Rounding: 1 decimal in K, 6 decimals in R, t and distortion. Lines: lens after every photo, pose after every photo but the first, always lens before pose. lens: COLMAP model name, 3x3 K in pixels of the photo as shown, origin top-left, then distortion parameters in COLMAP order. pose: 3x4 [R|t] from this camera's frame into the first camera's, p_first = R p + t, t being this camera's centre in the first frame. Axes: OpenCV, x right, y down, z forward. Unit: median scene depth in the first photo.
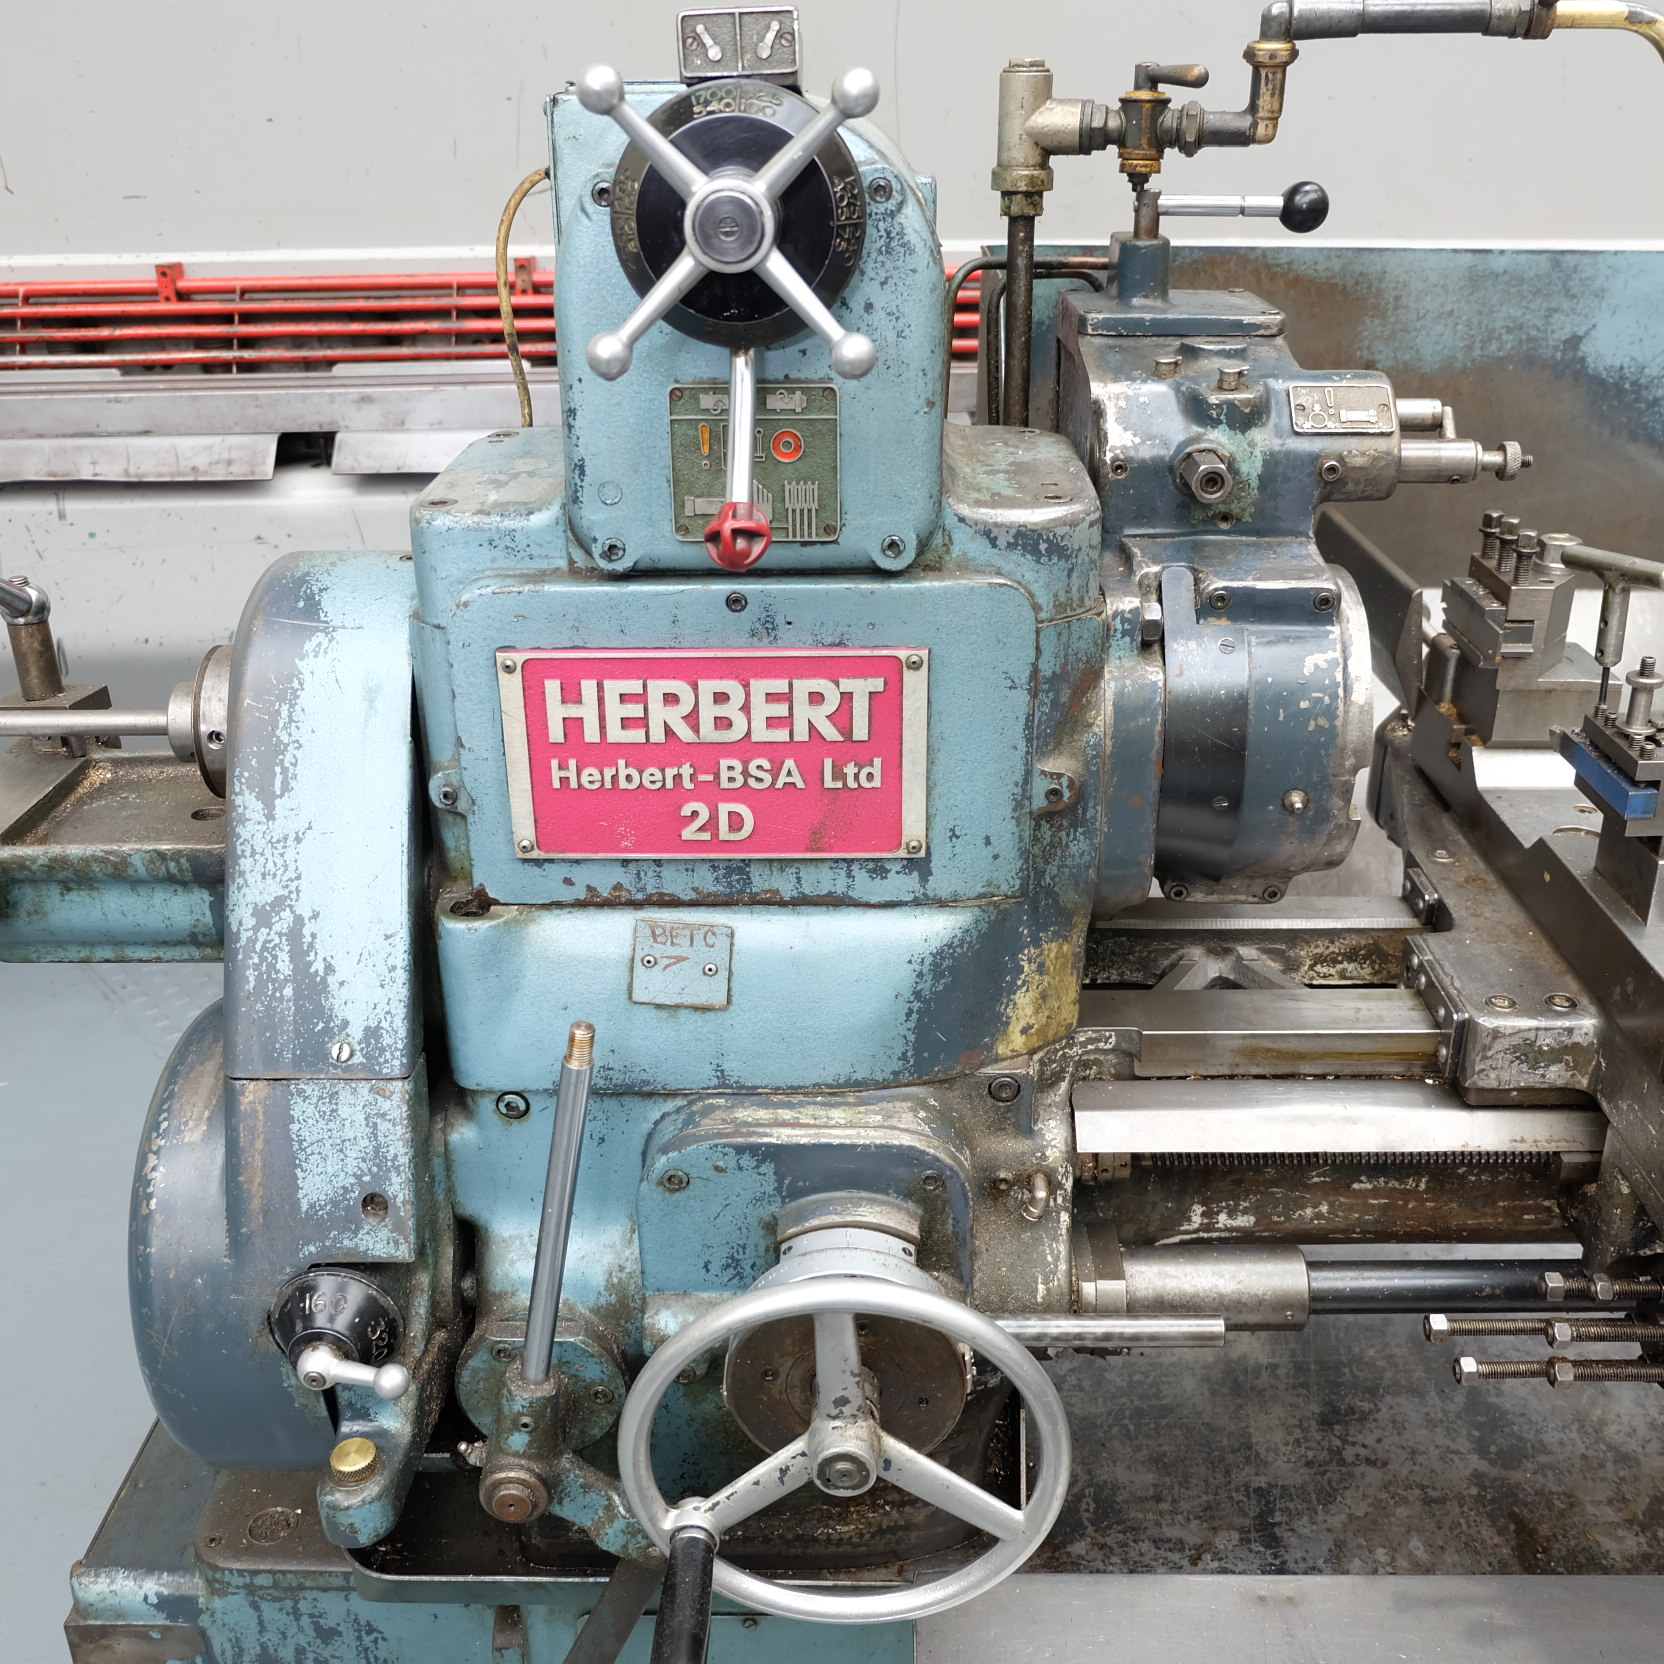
lens RADIAL K [[1687.8, 0, 834.3], [0, 1687.8, 829.2], [0, 0, 1]] dist [-0.040458, 0.000000]
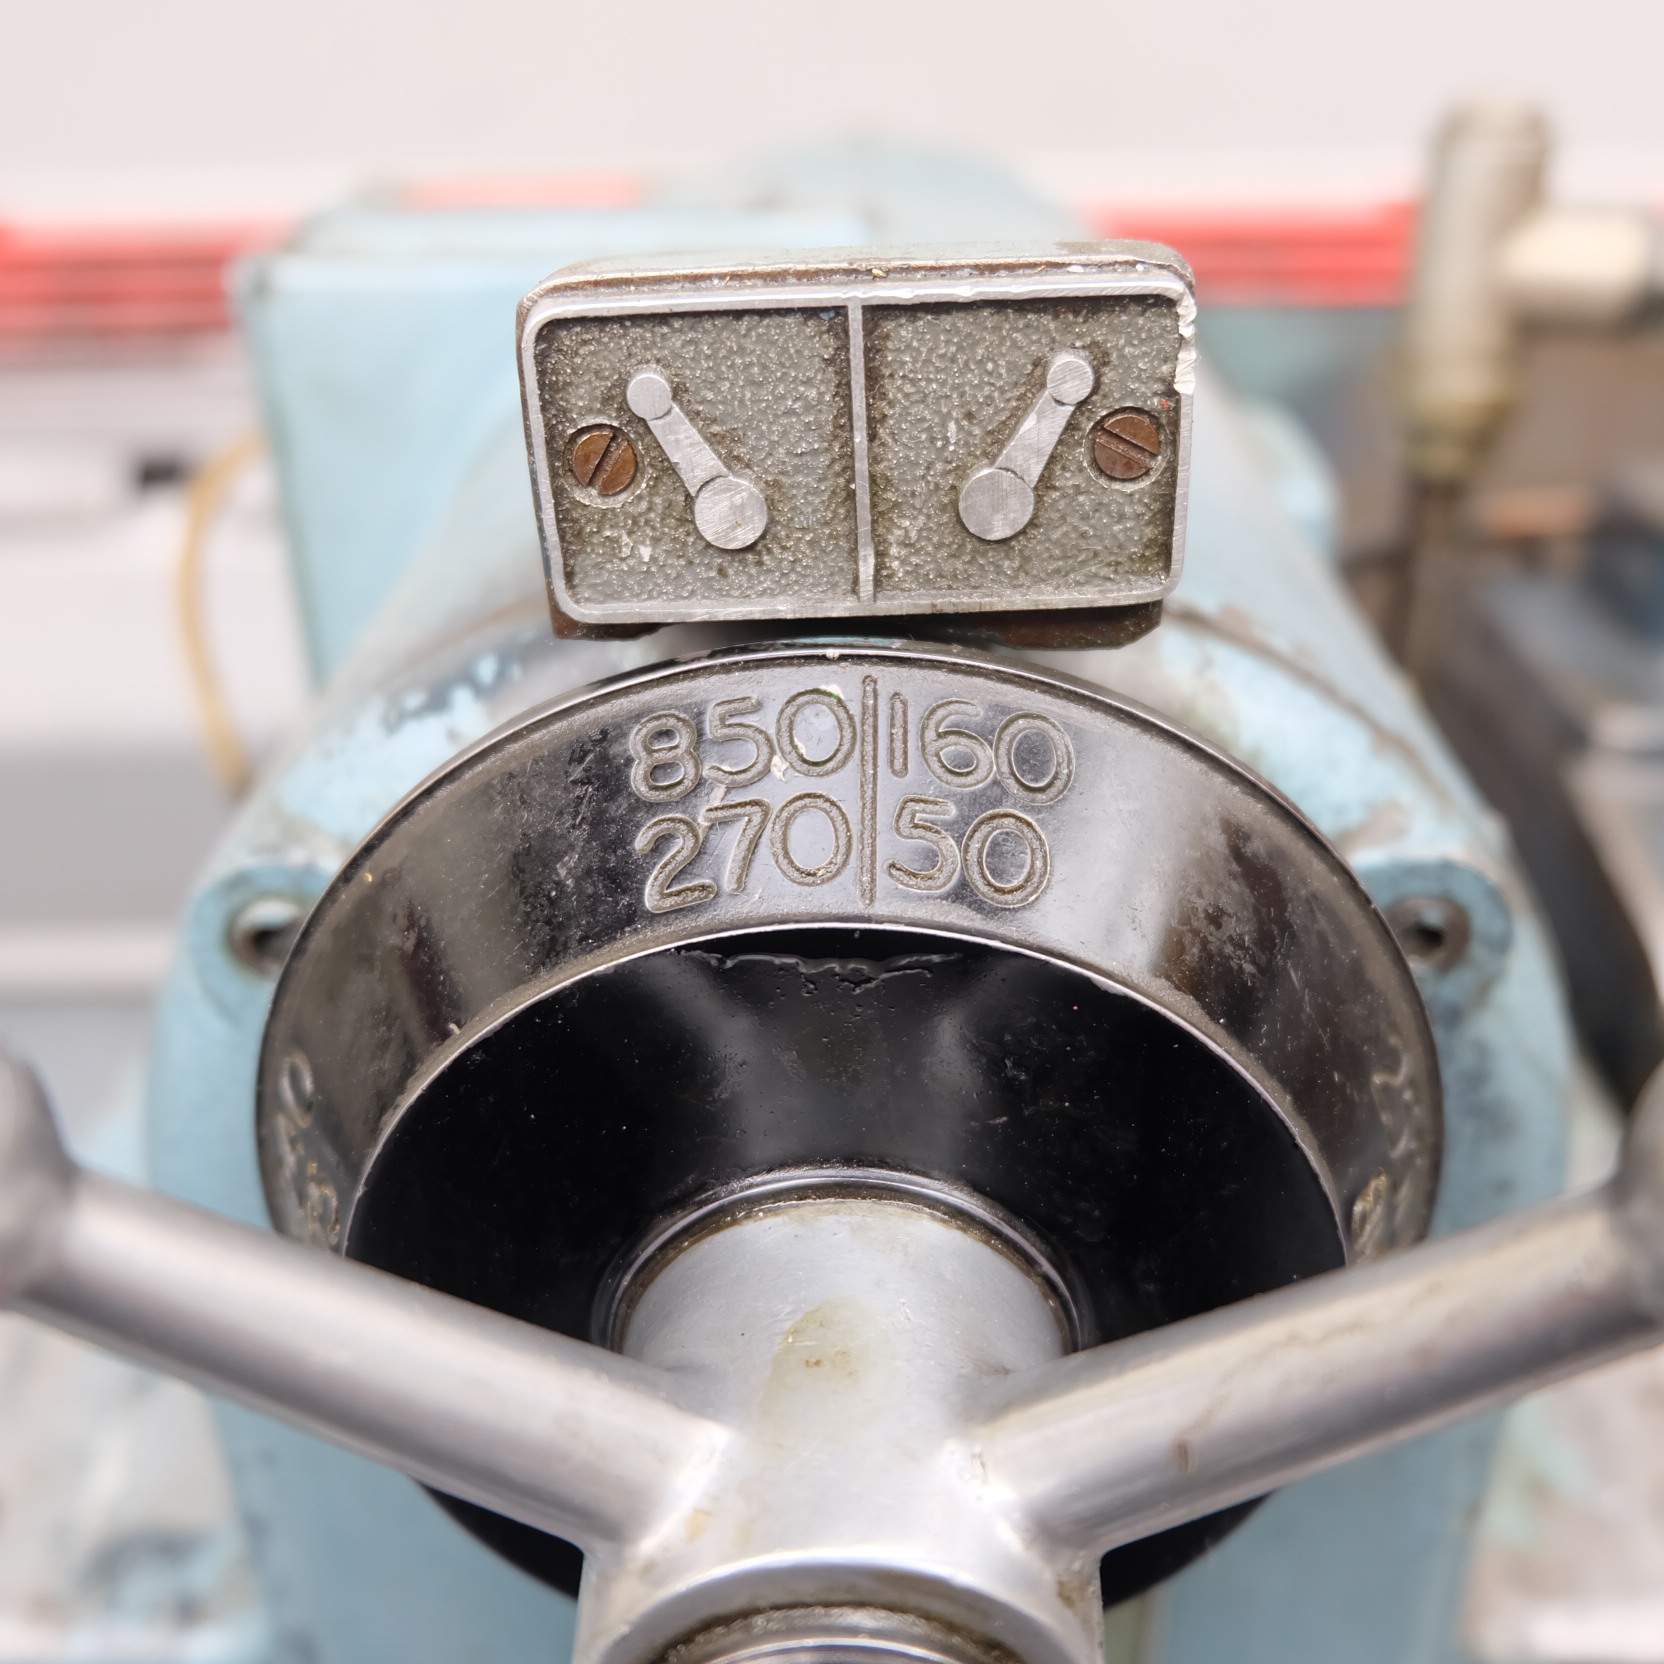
lens RADIAL K [[1687.8, 0, 832.1], [0, 1687.8, 828.5], [0, 0, 1]] dist [-0.040458, 0.000000]
pose [[0.999993, -0.003352, 0.001558, -0.045649], [0.003207, 0.996382, 0.084932, -0.334602], [-0.001837, -0.084927, 0.996386, 0.611070]]
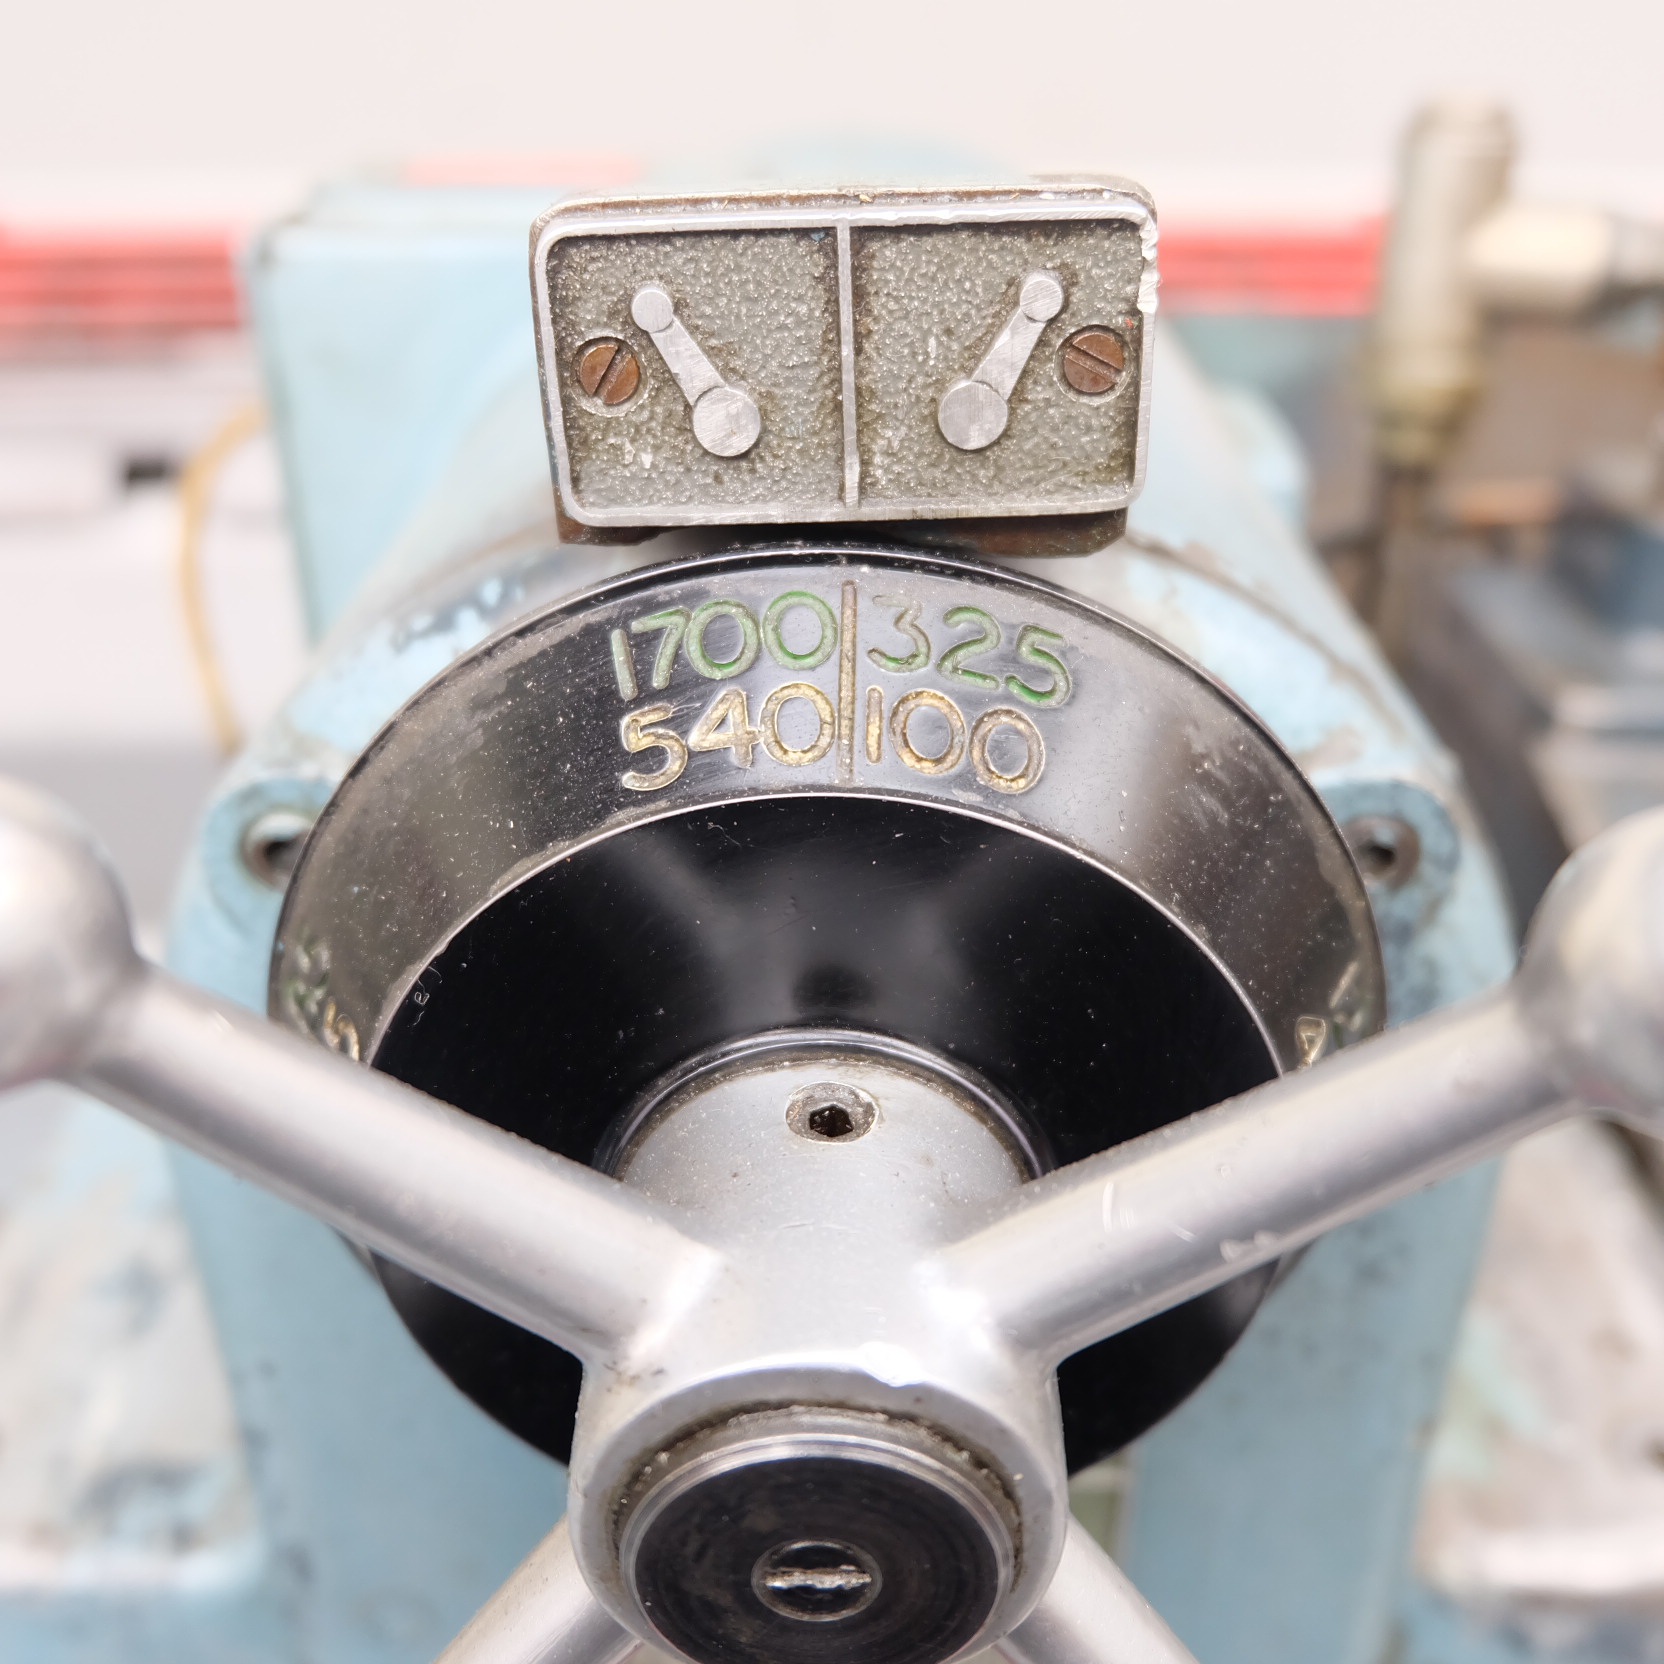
lens RADIAL K [[1687.8, 0, 830.2], [0, 1687.8, 830.1], [0, 0, 1]] dist [-0.040458, 0.000000]
pose [[0.999927, 0.003718, 0.011492, -0.046088], [-0.004609, 0.996901, 0.078530, -0.324361], [-0.011164, -0.078578, 0.996845, 0.599631]]
